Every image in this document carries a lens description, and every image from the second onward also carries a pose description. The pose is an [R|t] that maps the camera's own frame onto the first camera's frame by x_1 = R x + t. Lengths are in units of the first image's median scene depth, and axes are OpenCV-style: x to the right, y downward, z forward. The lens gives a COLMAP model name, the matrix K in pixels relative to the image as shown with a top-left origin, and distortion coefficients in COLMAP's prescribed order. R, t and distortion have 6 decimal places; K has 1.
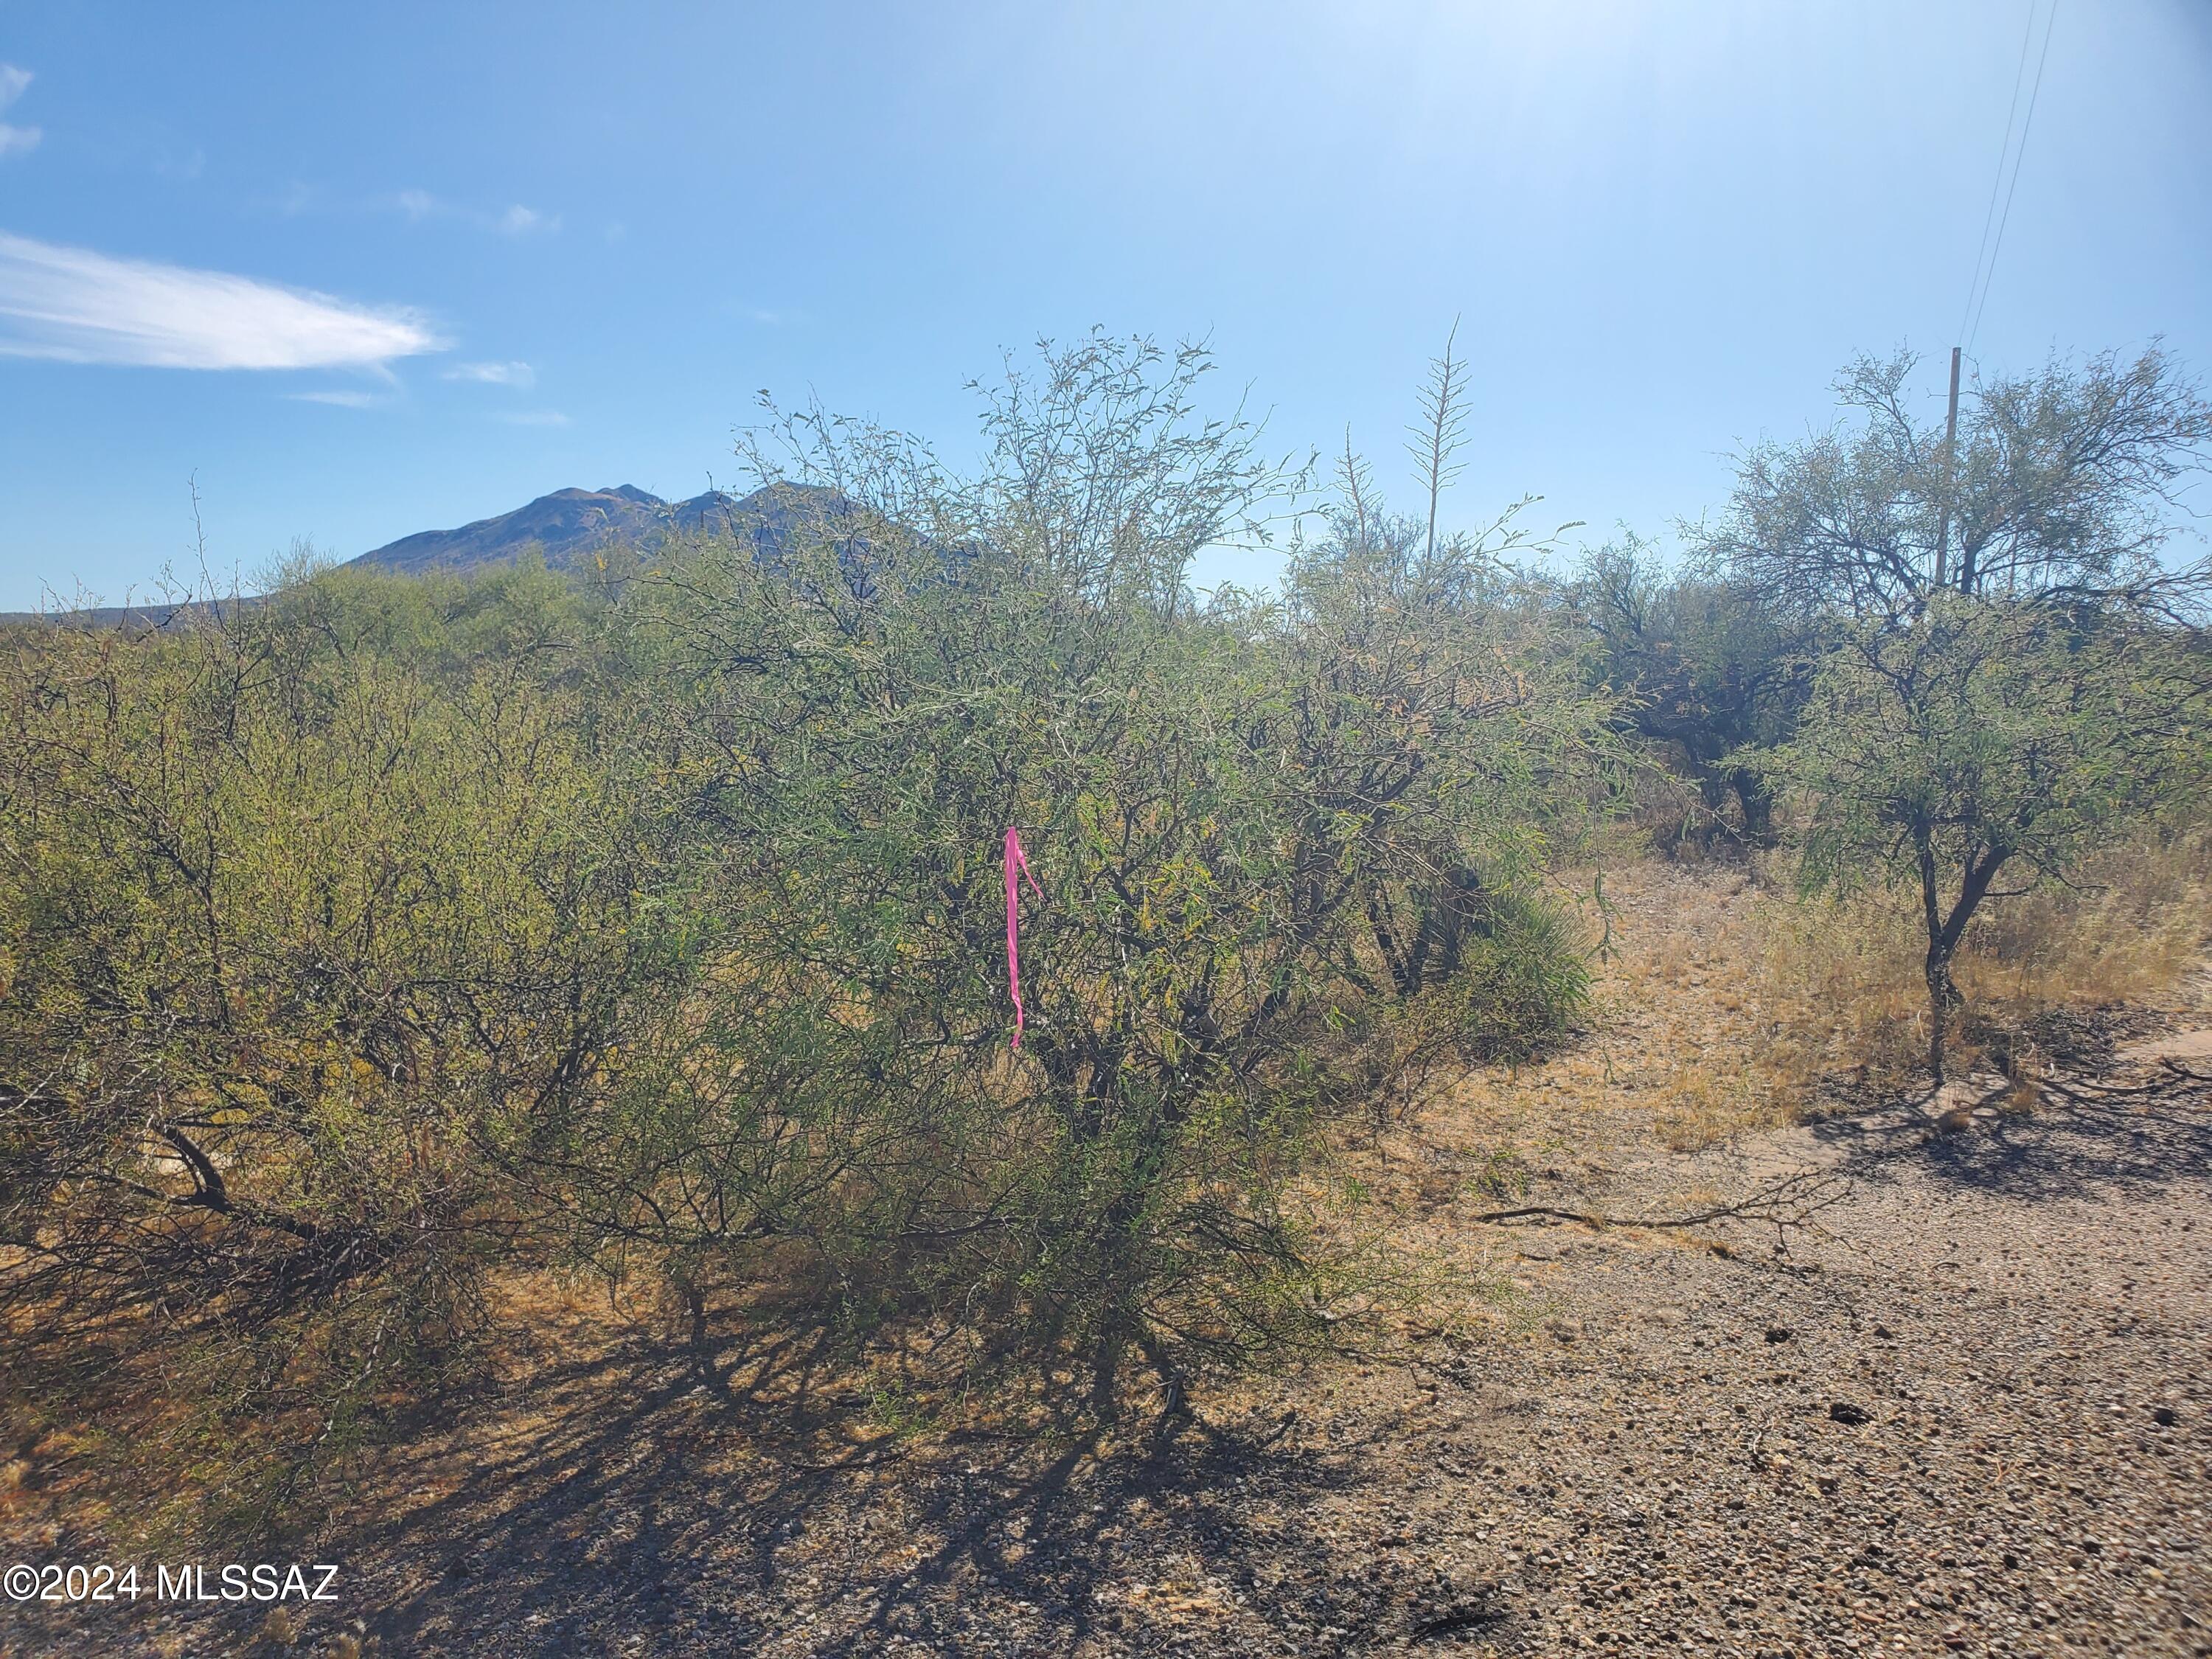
lens RADIAL K [[1750.2, 0, 1106.2], [0, 1750.2, 776.8], [0, 0, 1]] dist [0.004525, 0.018125]
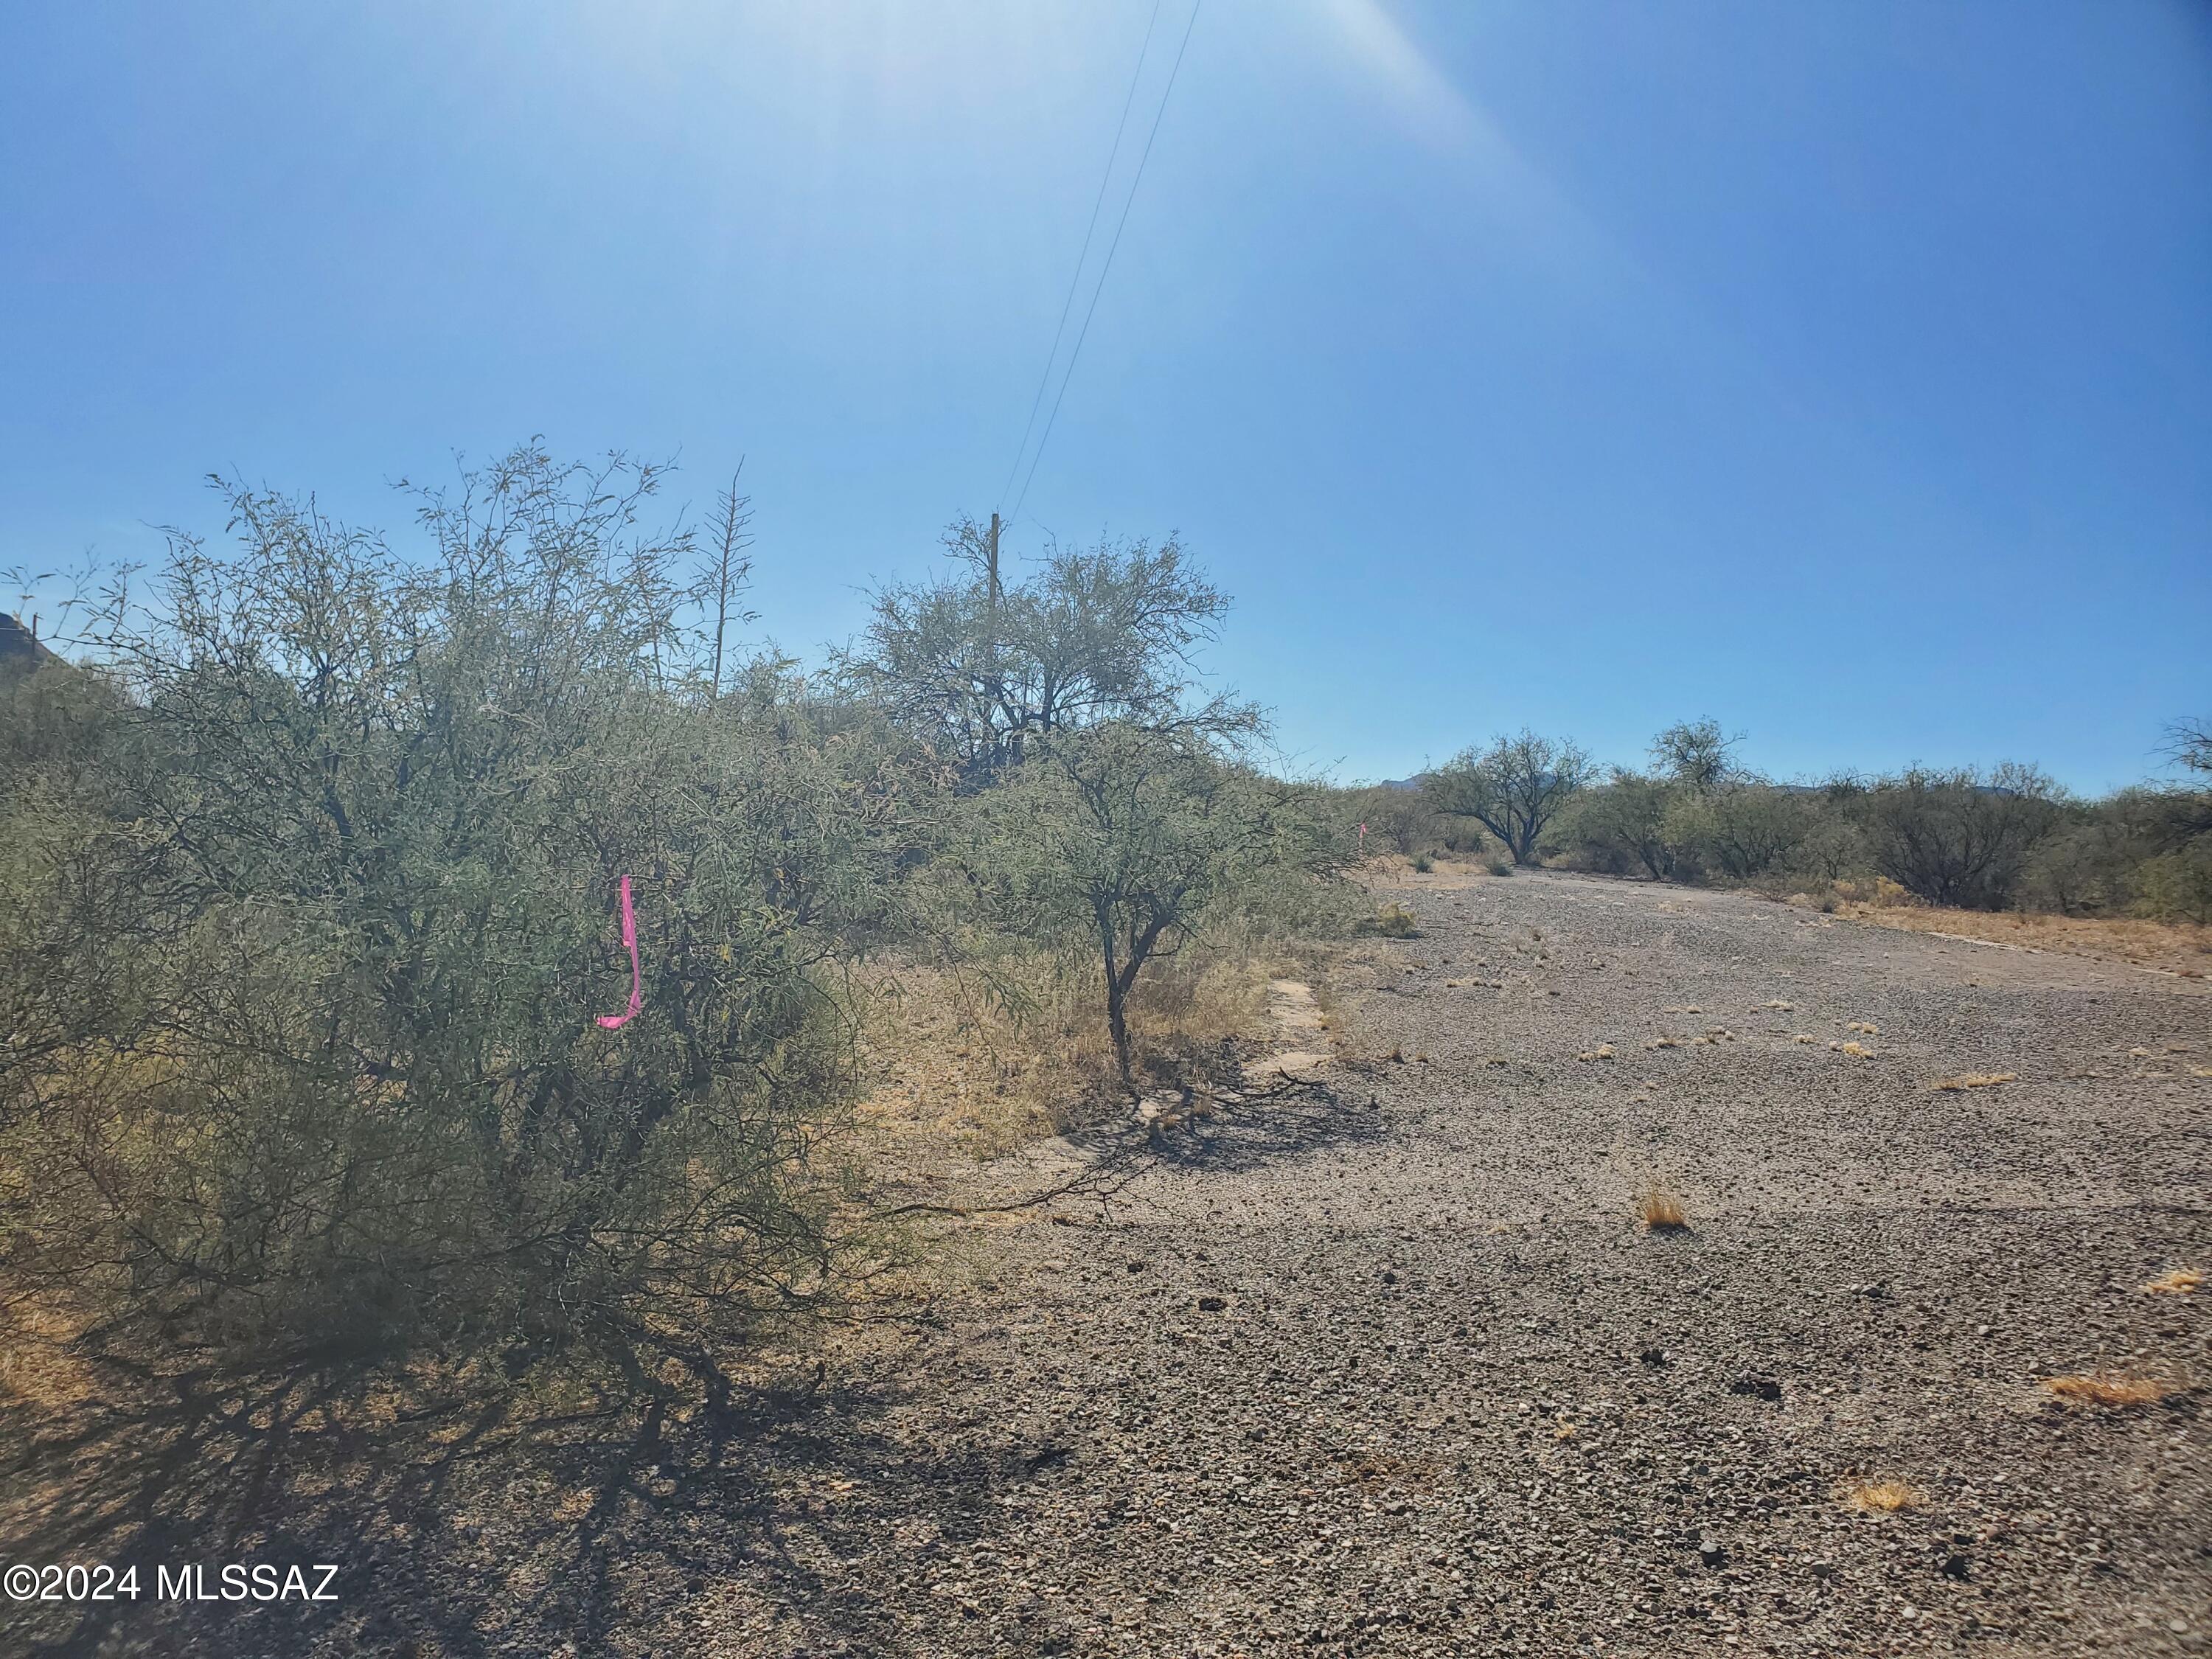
lens RADIAL K [[1674.8, 0, 1106.0], [0, 1674.8, 829.5], [0, 0, 1]] dist [0.002152, 0.000962]
pose [[0.863398, 0.027092, 0.503795, -0.159756], [-0.013835, 0.999453, -0.030038, 0.009764], [-0.504333, 0.018965, 0.863301, -0.062056]]
